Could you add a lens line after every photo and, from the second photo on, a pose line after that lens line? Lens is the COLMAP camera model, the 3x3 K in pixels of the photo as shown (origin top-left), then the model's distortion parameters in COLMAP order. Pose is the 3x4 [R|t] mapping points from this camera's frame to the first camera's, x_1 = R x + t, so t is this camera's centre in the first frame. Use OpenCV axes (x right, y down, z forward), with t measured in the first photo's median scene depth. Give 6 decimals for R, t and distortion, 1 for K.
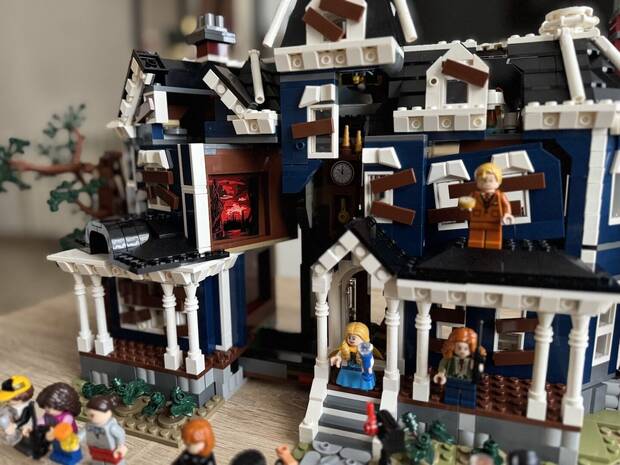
lens RADIAL K [[485.3, 0, 313.5], [0, 485.3, 247.6], [0, 0, 1]] dist [-0.001483, -0.034212]
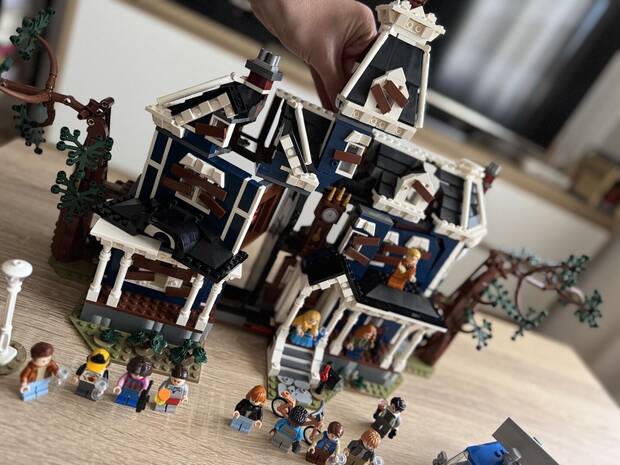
lens RADIAL K [[485.3, 0, 311.7], [0, 485.3, 229.1], [0, 0, 1]] dist [-0.001483, -0.034212]
pose [[0.807458, 0.149621, 0.570636, -0.845531], [-0.333448, 0.913711, 0.232259, -0.447681], [-0.486645, -0.377817, 0.787674, -0.180040]]
